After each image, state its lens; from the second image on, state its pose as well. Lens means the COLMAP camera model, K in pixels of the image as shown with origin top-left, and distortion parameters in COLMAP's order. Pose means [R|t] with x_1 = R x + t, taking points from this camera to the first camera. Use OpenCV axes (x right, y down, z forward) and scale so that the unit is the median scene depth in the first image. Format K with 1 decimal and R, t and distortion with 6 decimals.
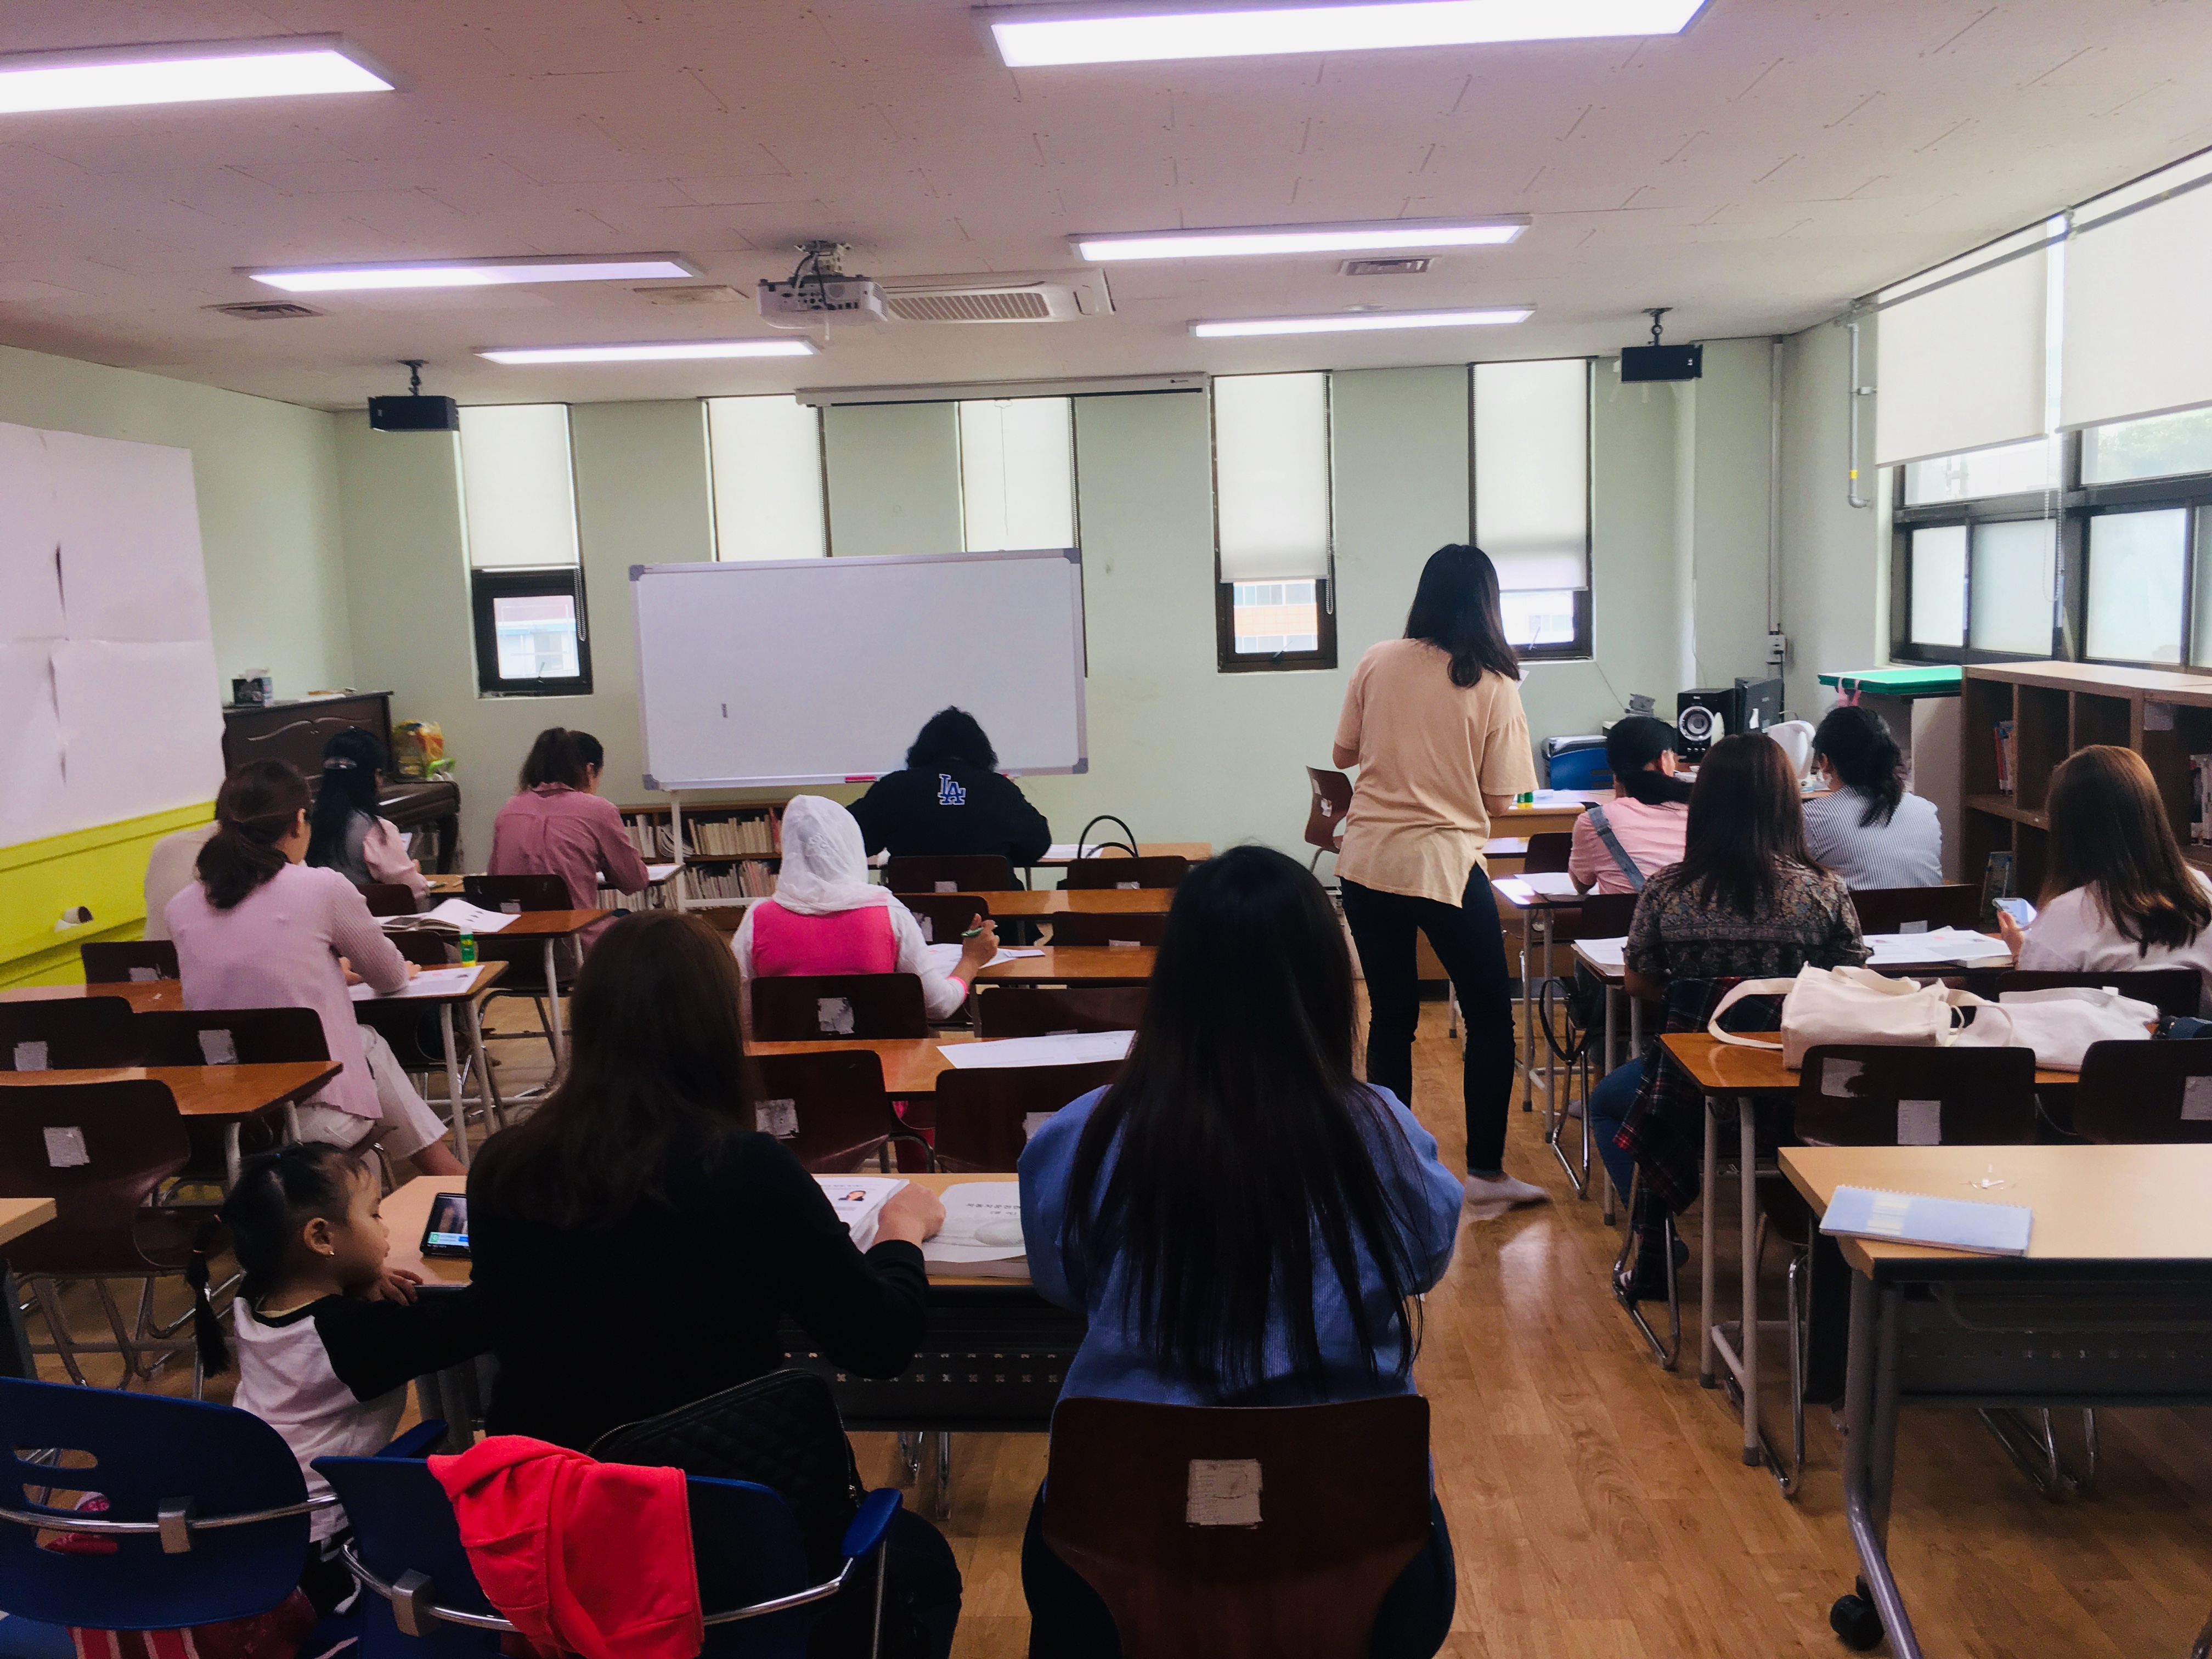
lens RADIAL K [[1887.4, 0, 1113.5], [0, 1887.4, 827.1], [0, 0, 1]] dist [0.093808, -0.171042]
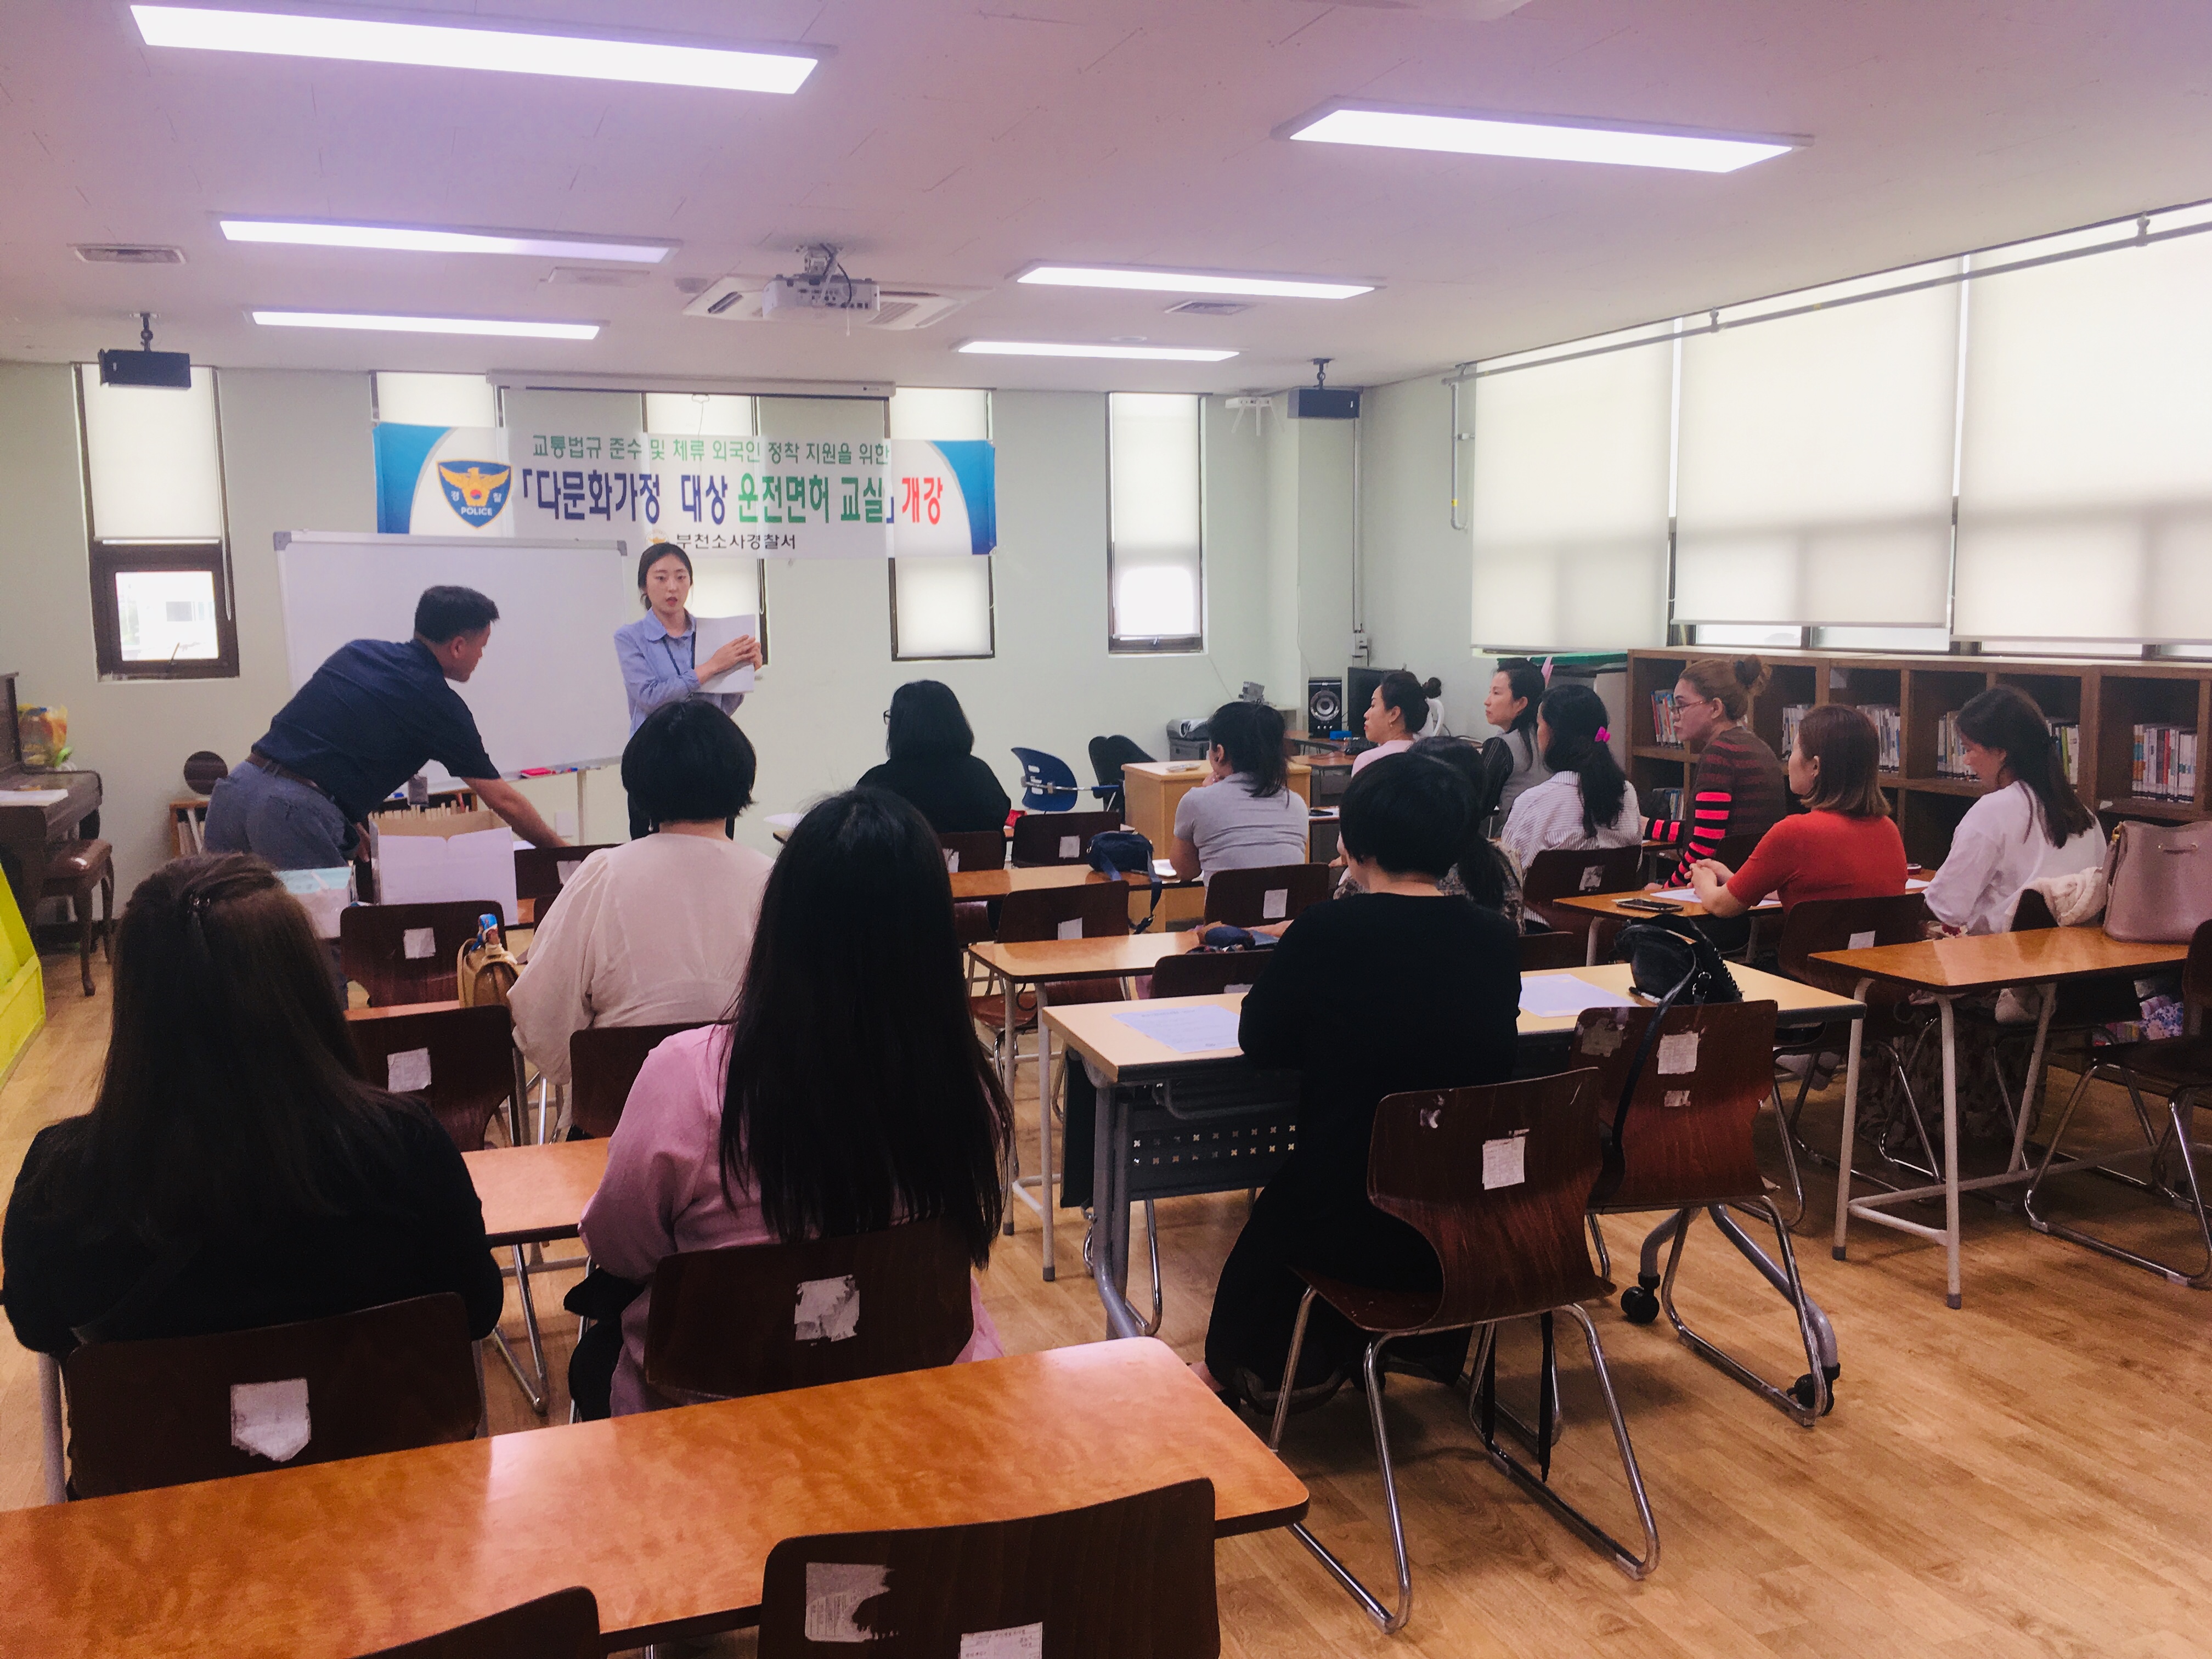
lens RADIAL K [[1887.4, 0, 1113.5], [0, 1887.4, 827.1], [0, 0, 1]] dist [0.093808, -0.171042]
pose [[0.915124, -0.026000, 0.402333, -0.315230], [0.030234, 0.999534, -0.004176, 0.025558], [-0.402037, 0.015985, 0.915484, -0.043575]]
